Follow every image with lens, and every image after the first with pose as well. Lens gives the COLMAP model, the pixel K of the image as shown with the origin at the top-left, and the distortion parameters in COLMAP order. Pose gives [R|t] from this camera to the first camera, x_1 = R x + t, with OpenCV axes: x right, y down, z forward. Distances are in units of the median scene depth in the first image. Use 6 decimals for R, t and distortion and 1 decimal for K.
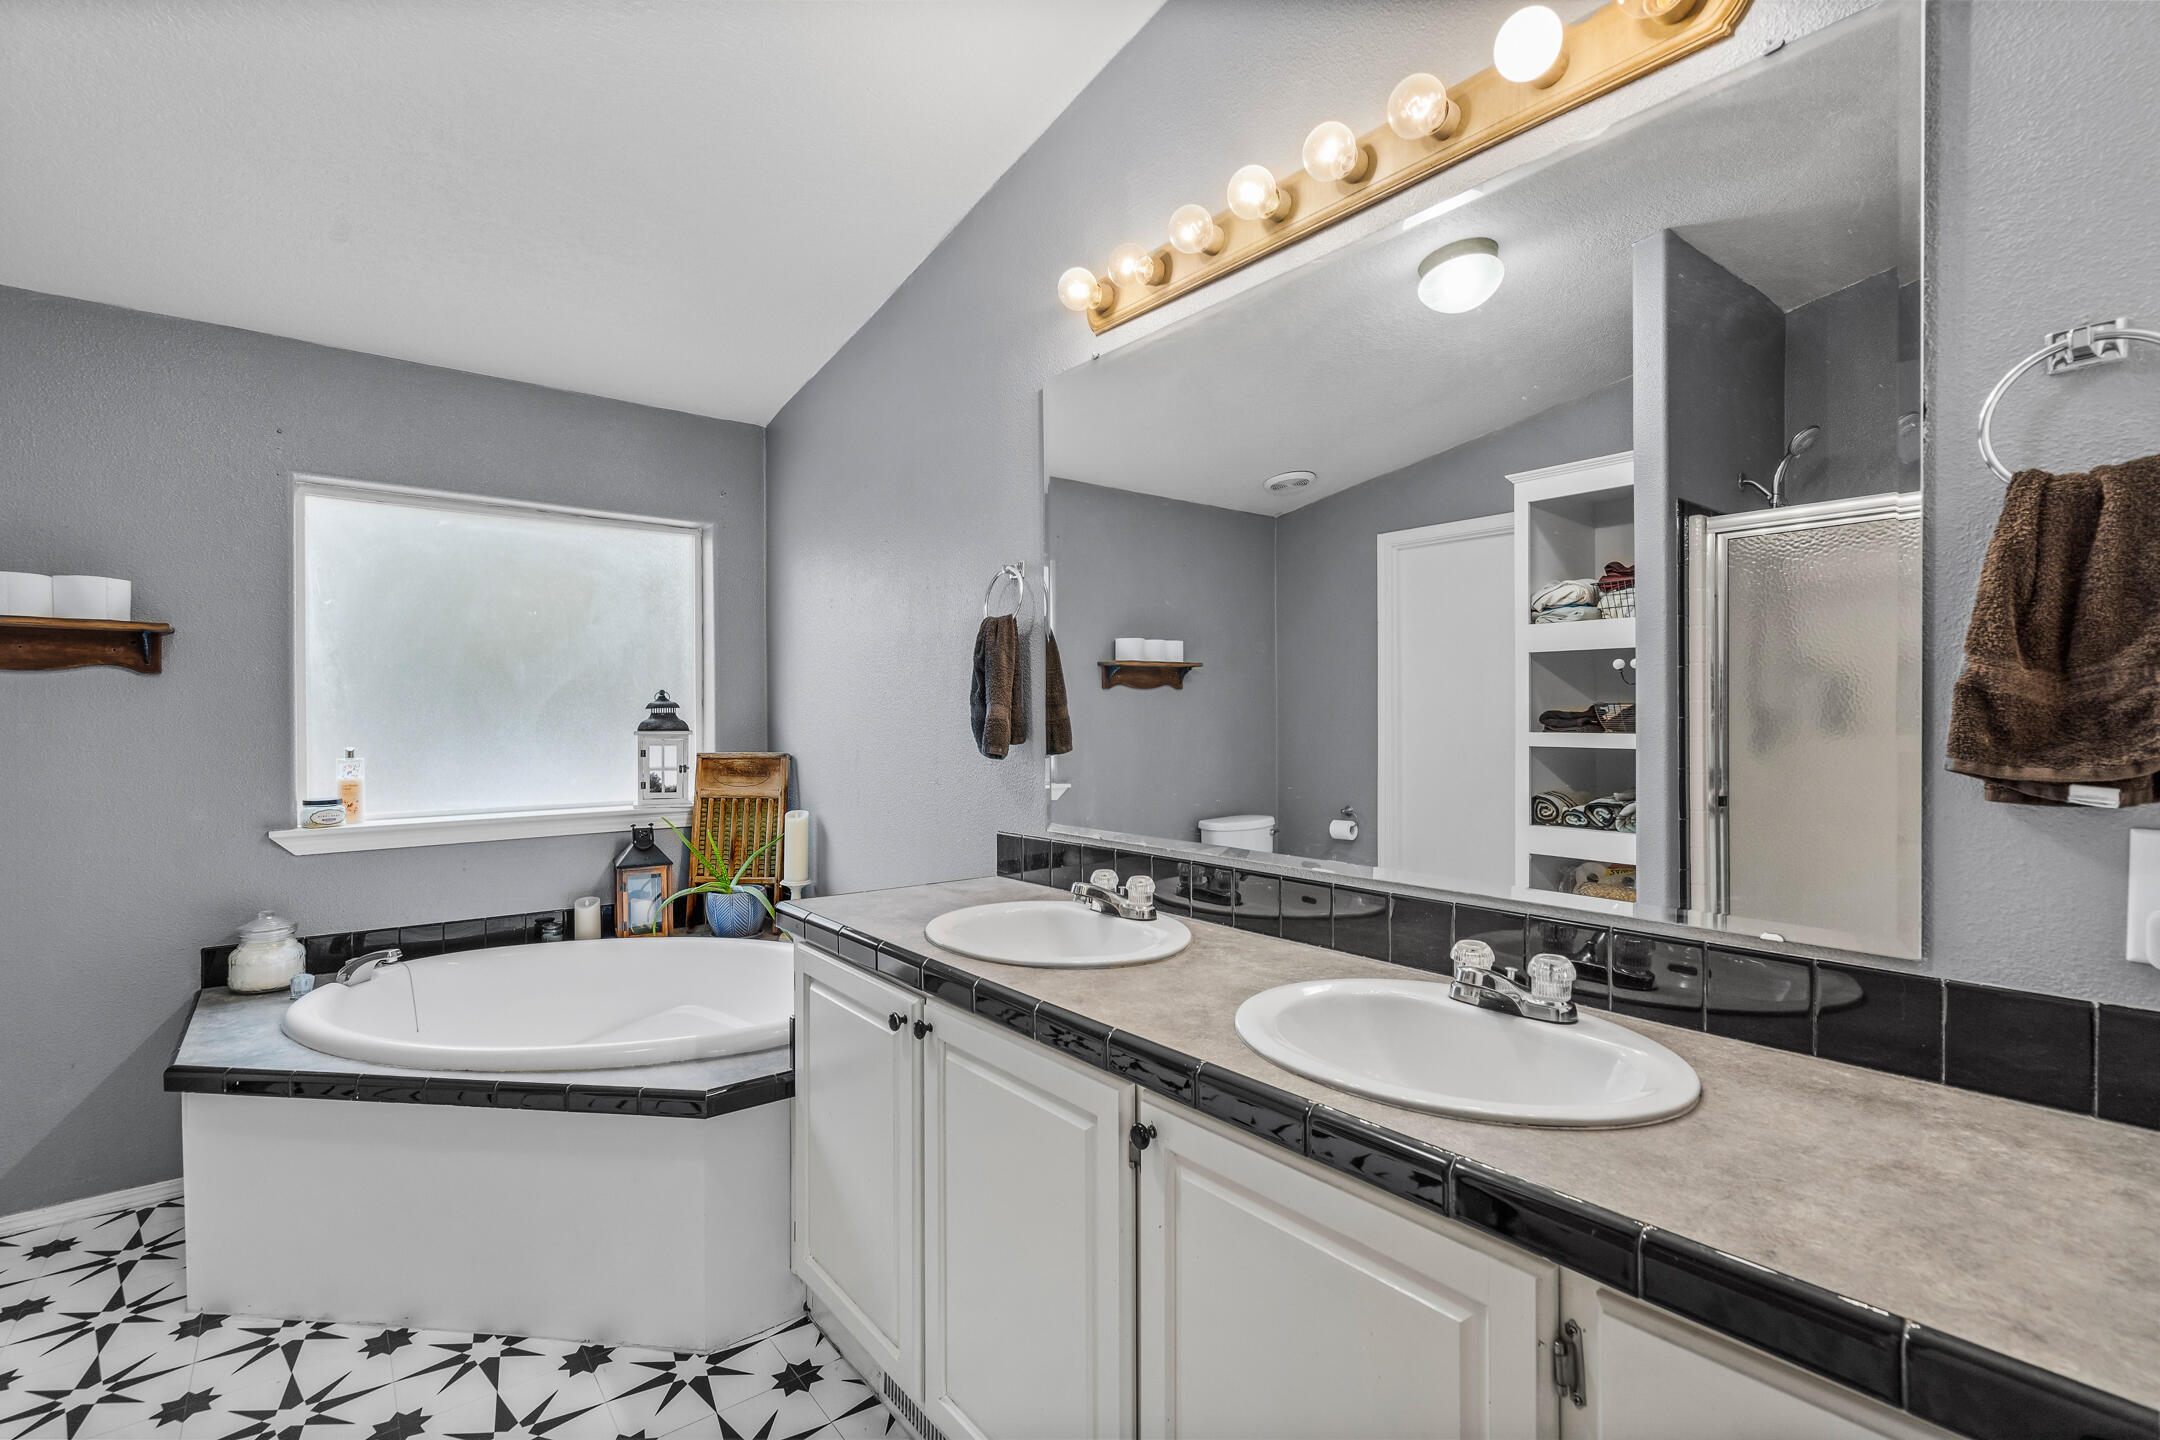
lens RADIAL K [[992.3, 0, 1075.1], [0, 992.3, 728.7], [0, 0, 1]] dist [-0.002895, 0.002258]
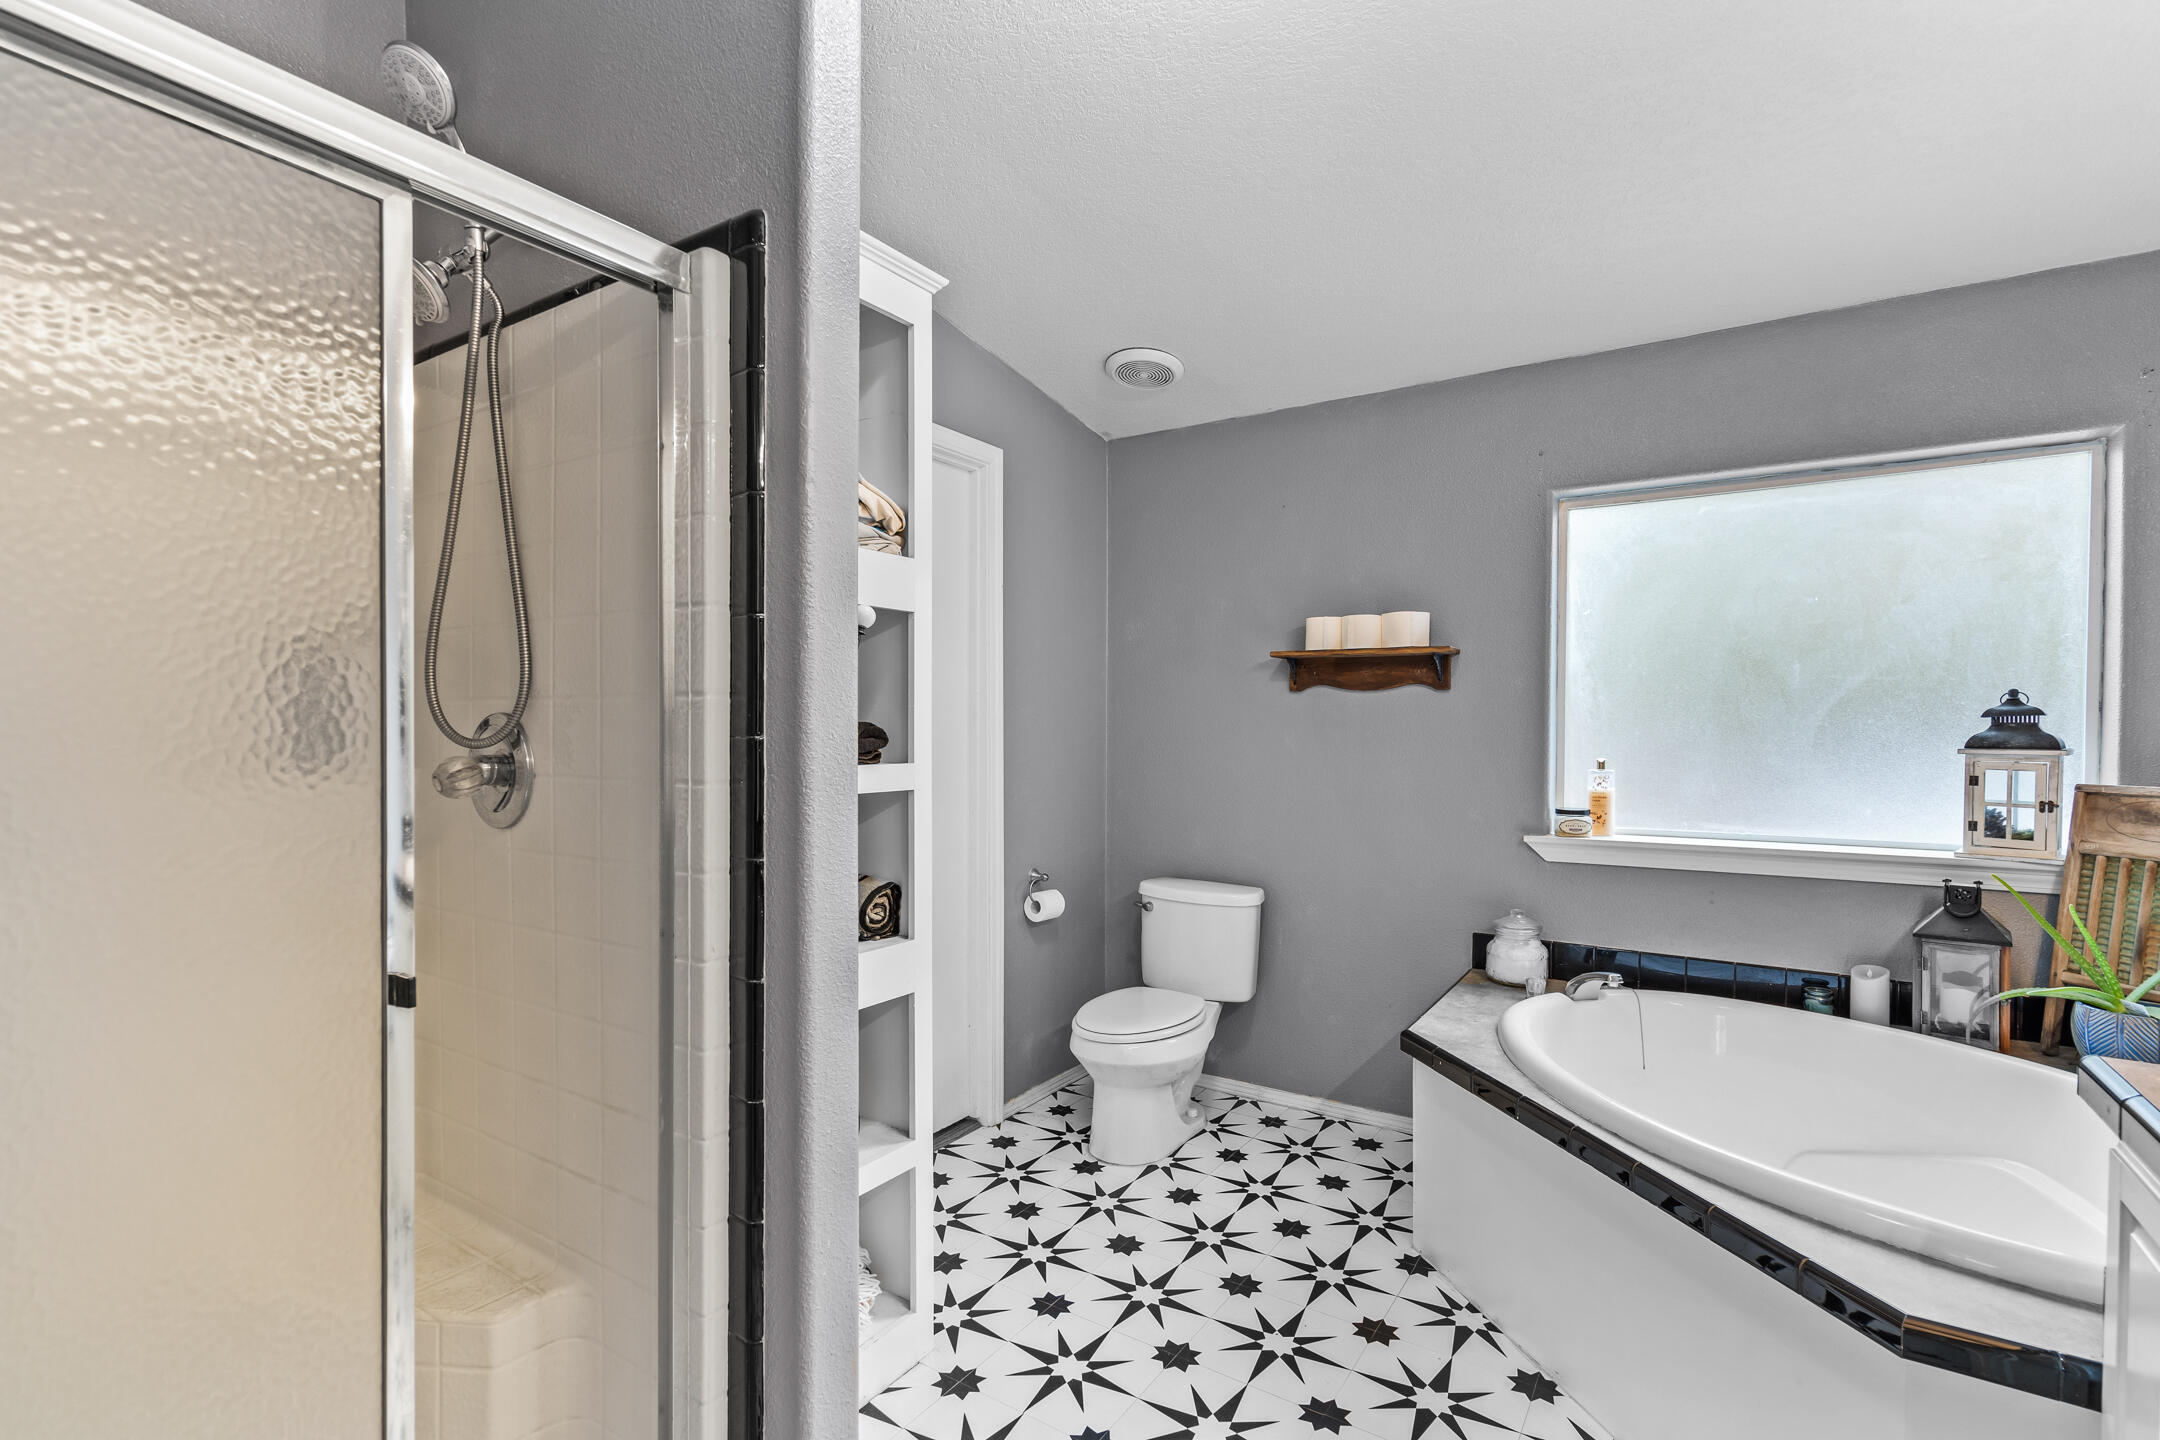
lens RADIAL K [[992.3, 0, 1072.4], [0, 992.3, 742.8], [0, 0, 1]] dist [-0.002895, 0.002258]
pose [[0.304417, 0.017162, -0.952384, 0.045414], [-0.014658, 0.999804, 0.013331, -0.001929], [0.952426, 0.009902, 0.304609, 0.199030]]
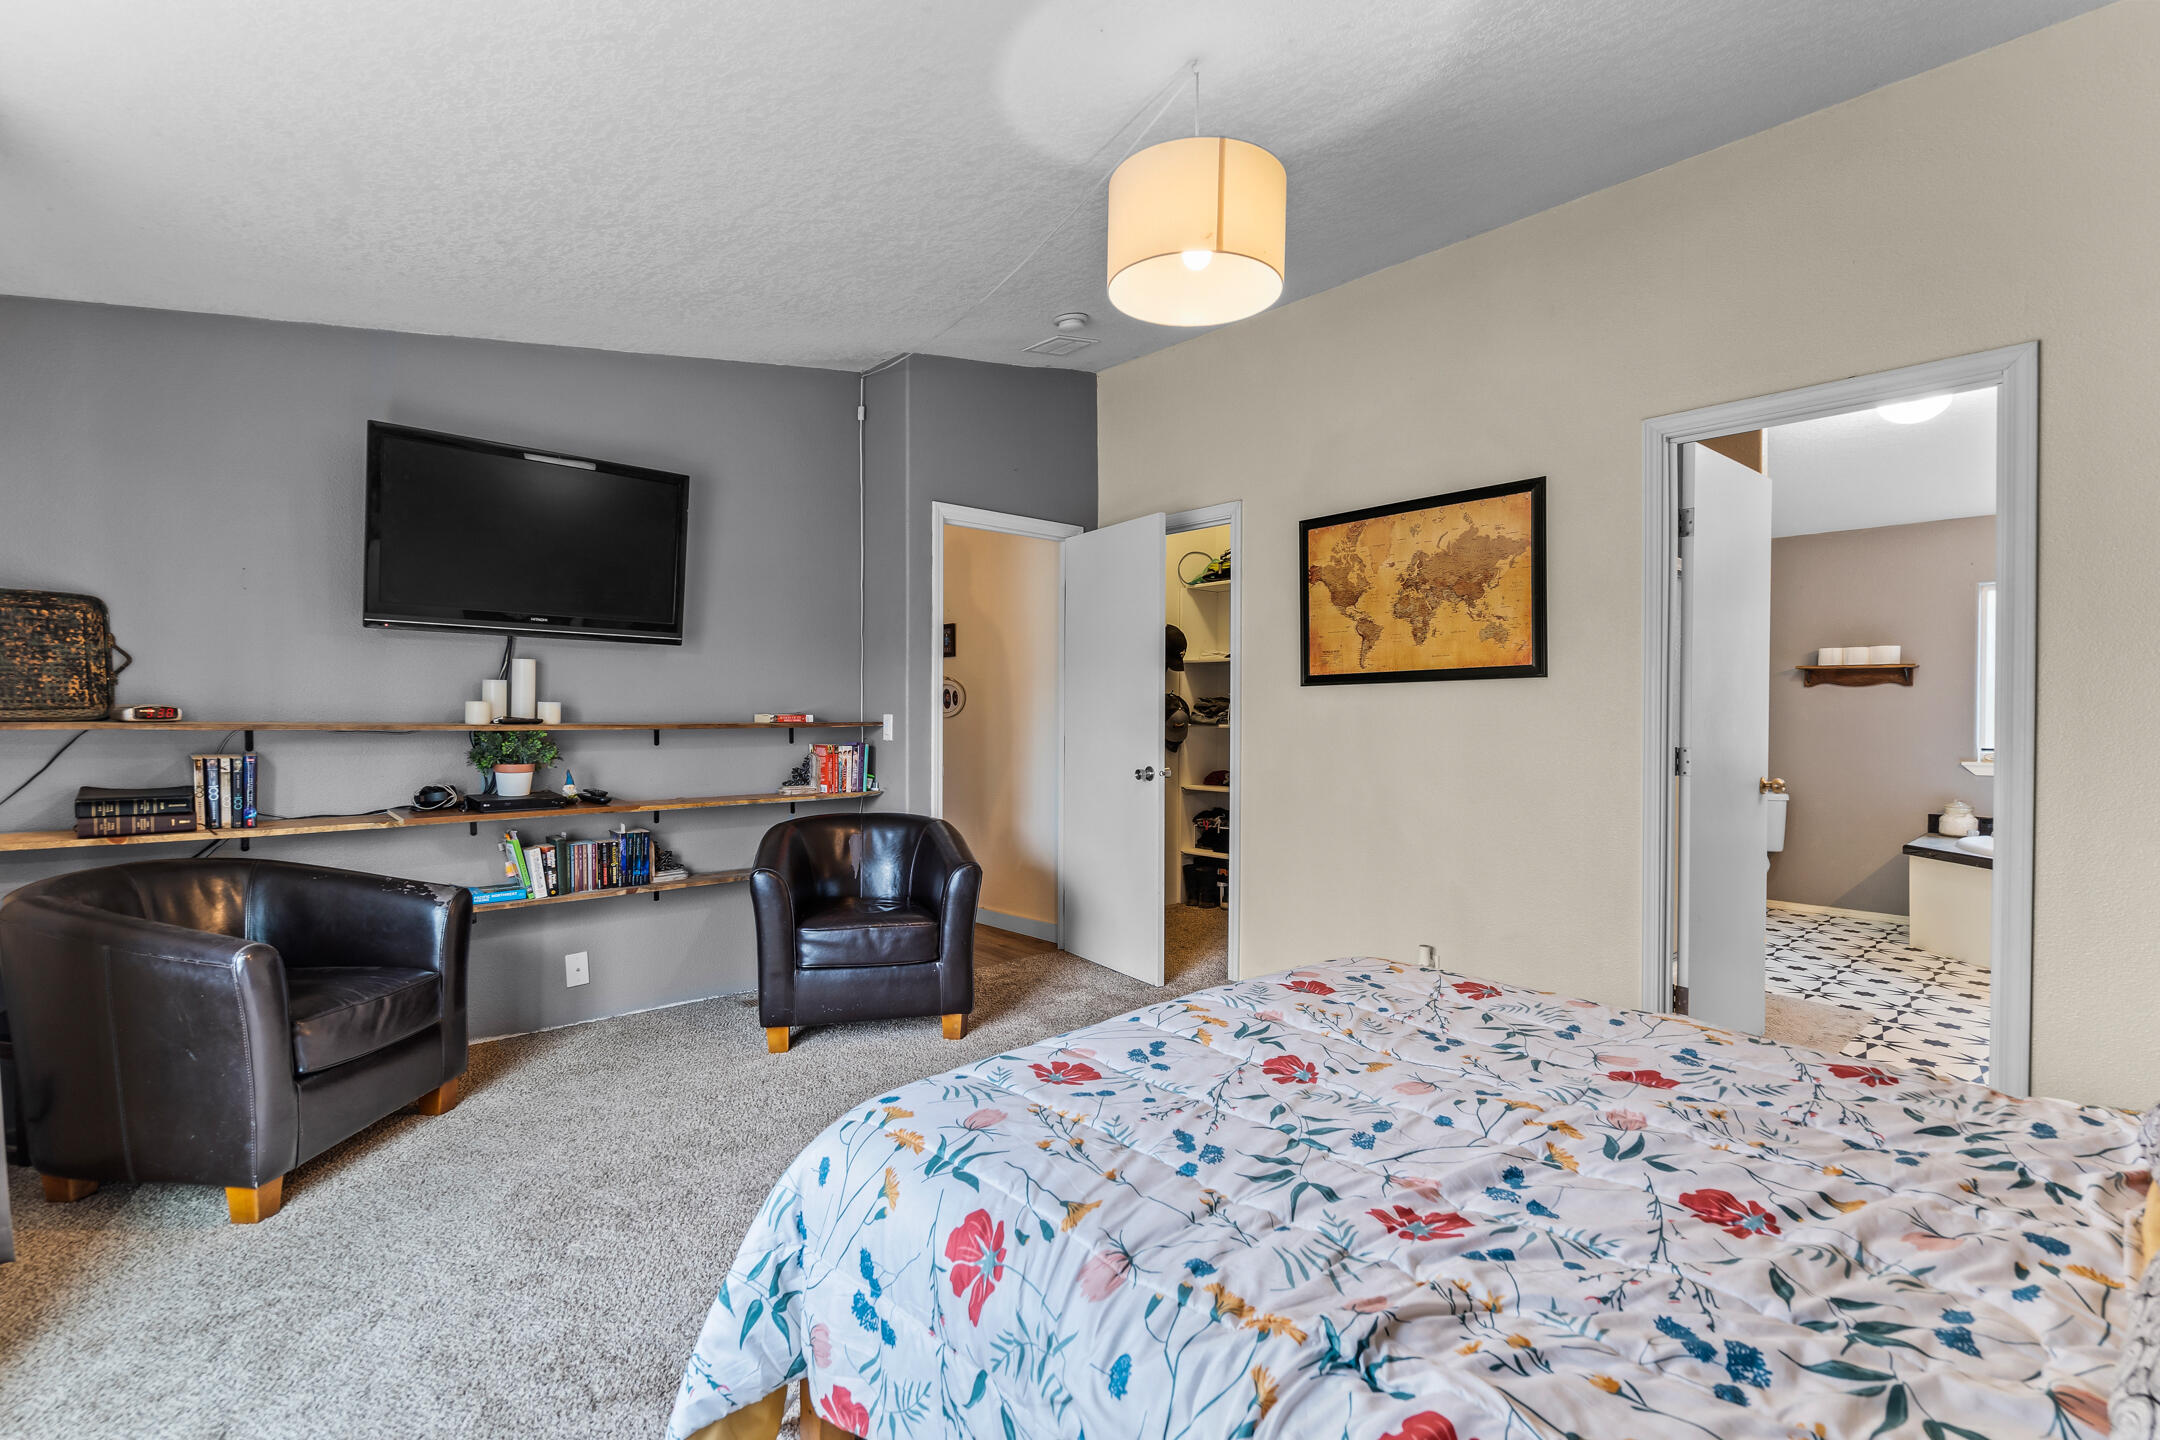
lens RADIAL K [[992.3, 0, 1075.7], [0, 992.3, 719.7], [0, 0, 1]] dist [-0.002895, 0.002258]
pose [[0.076992, 0.011167, -0.996969, 0.996994], [-0.017074, 0.999805, 0.009880, 0.025449], [0.996886, 0.016262, 0.077167, -0.900815]]
